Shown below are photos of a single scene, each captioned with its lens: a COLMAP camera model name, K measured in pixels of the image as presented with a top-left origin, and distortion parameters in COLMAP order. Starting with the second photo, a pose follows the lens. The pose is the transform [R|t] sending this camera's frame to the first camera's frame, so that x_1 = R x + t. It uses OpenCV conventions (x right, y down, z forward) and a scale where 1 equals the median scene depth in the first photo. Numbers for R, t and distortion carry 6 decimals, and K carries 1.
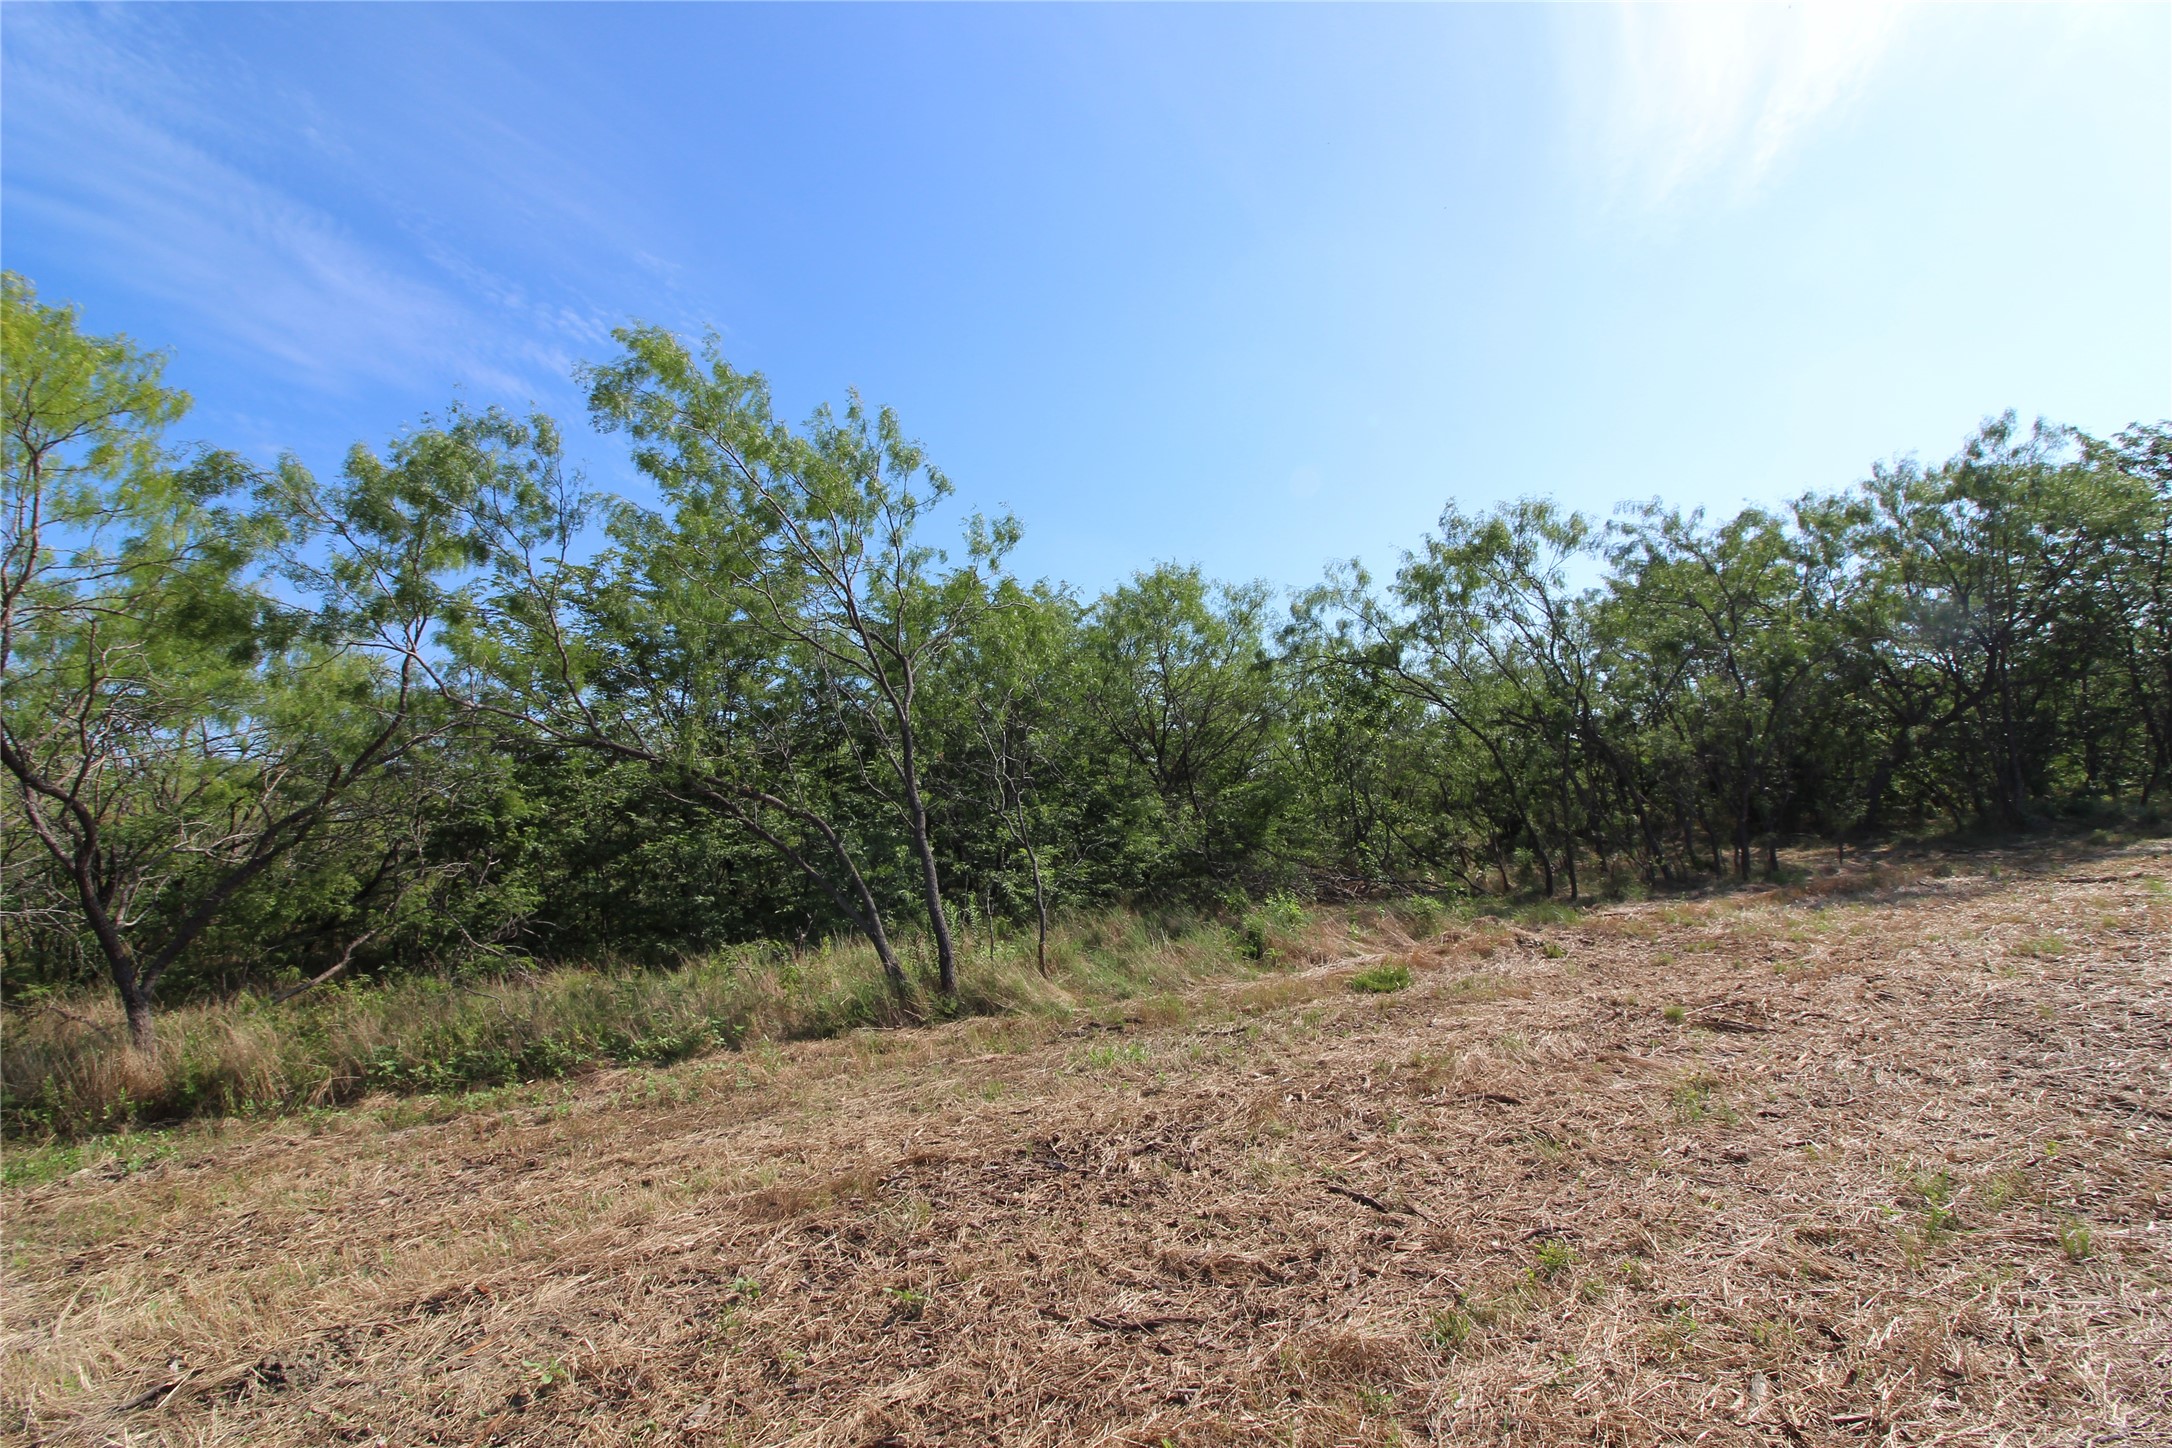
lens RADIAL K [[1003.1, 0, 1079.7], [0, 1003.1, 701.6], [0, 0, 1]] dist [-0.000775, -0.012089]
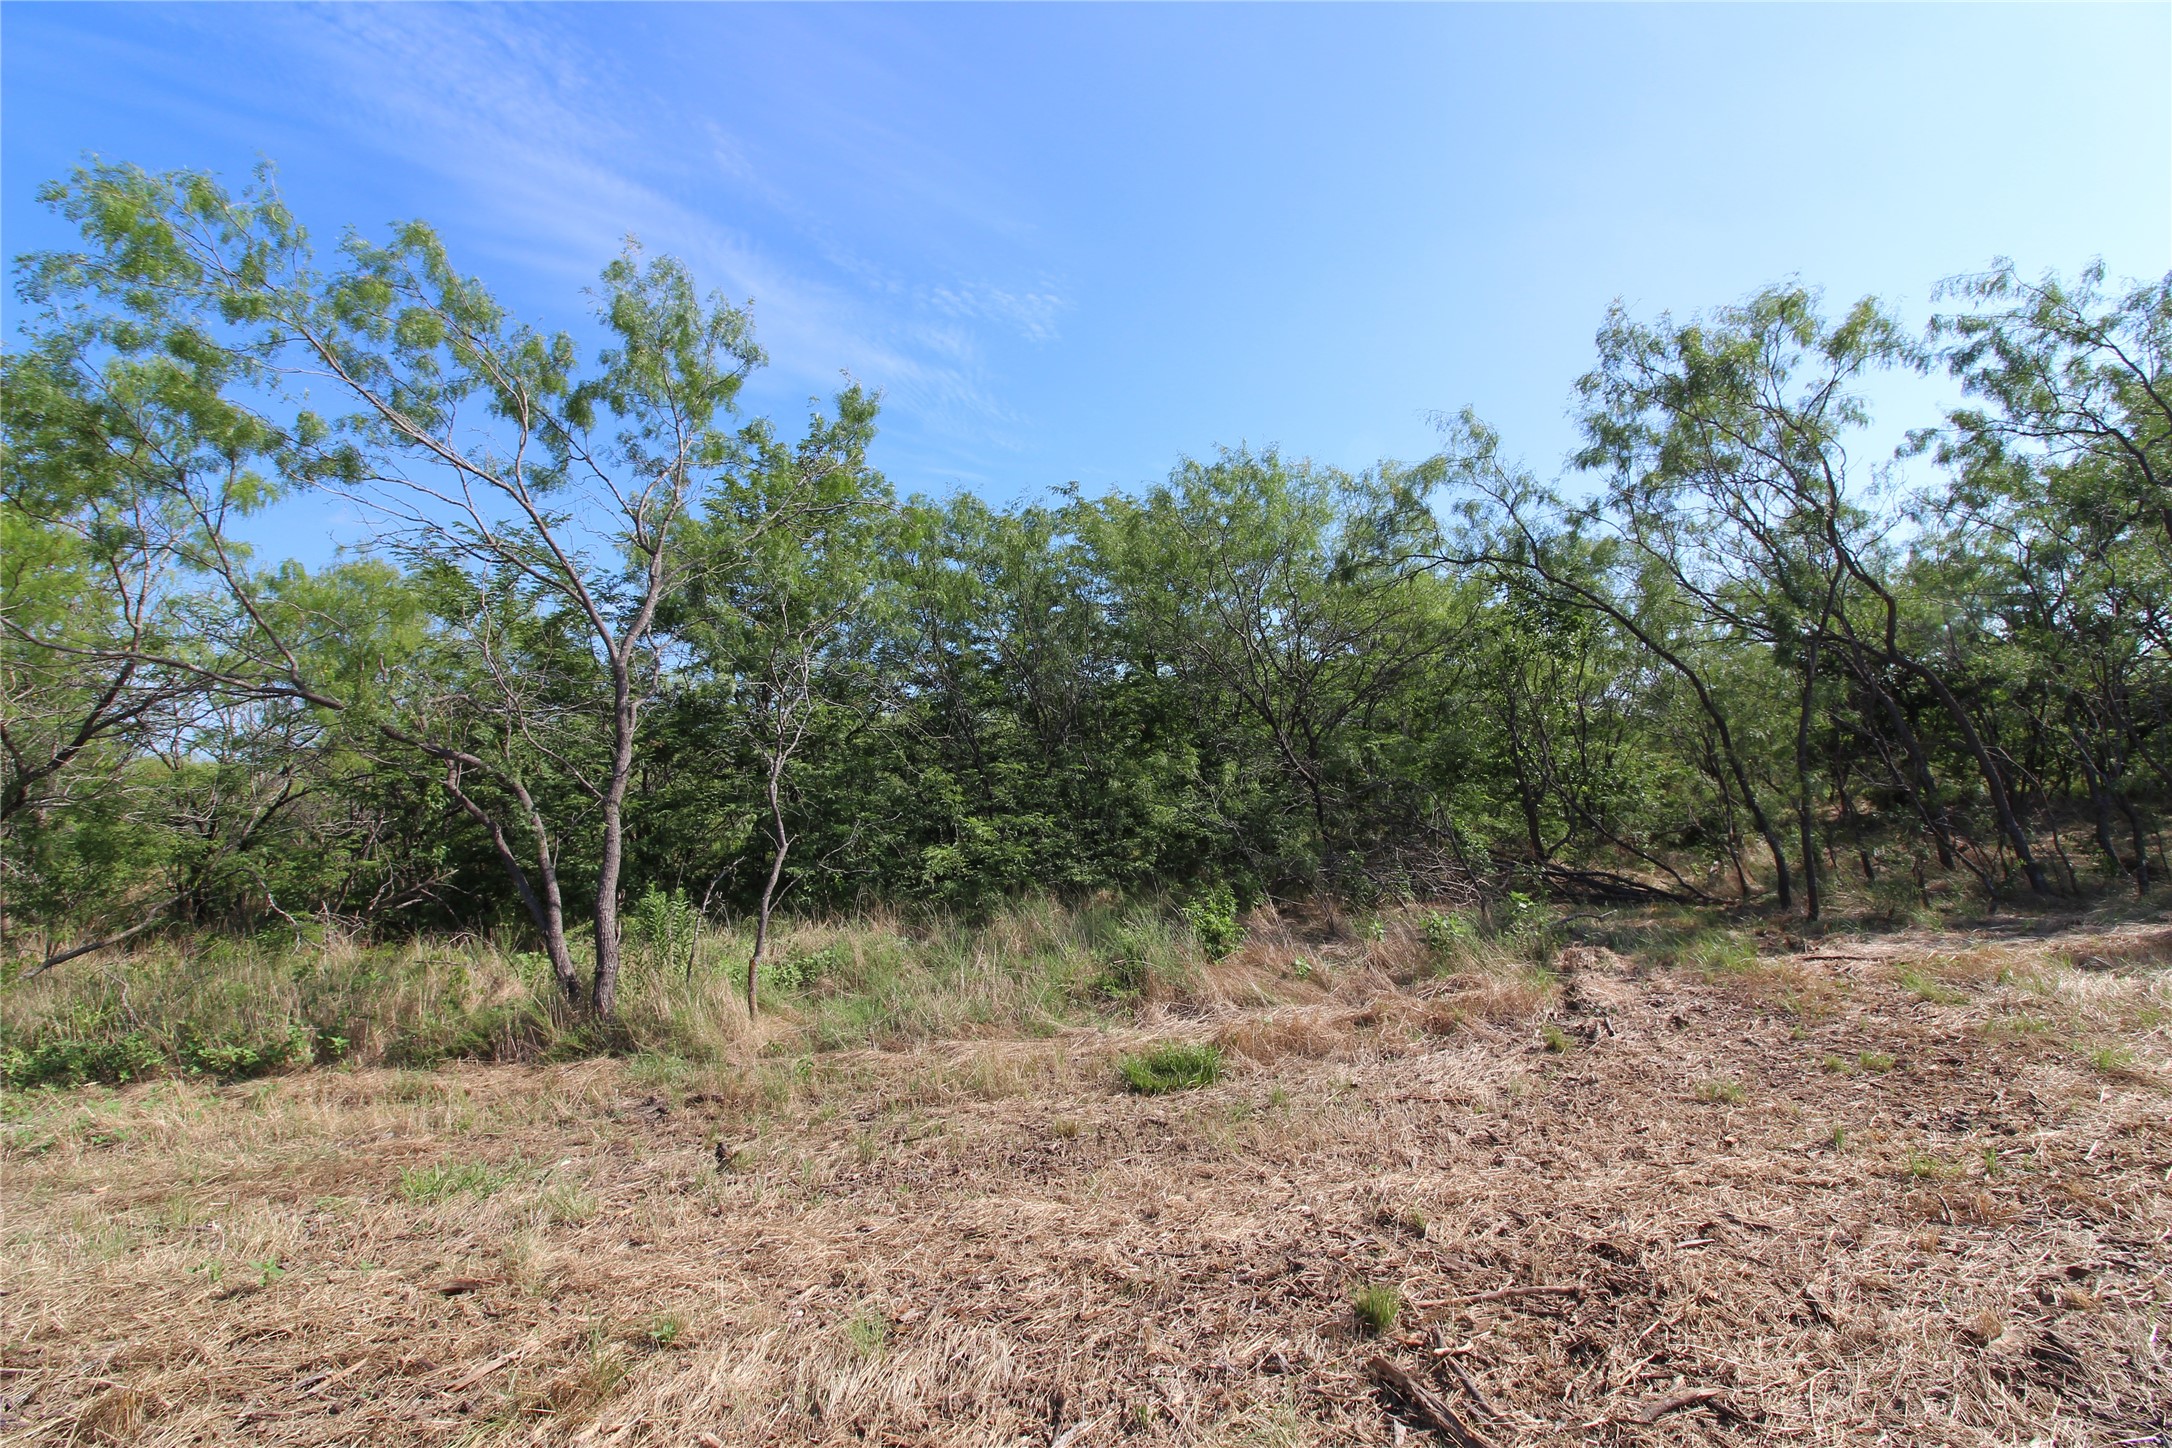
lens RADIAL K [[1003.1, 0, 1204.4], [0, 1003.1, 698.1], [0, 0, 1]] dist [-0.000775, -0.012089]
pose [[0.943102, -0.016069, -0.332114, 0.606034], [0.031321, 0.998683, 0.040624, 0.038282], [0.331024, -0.048714, 0.942364, 0.505390]]
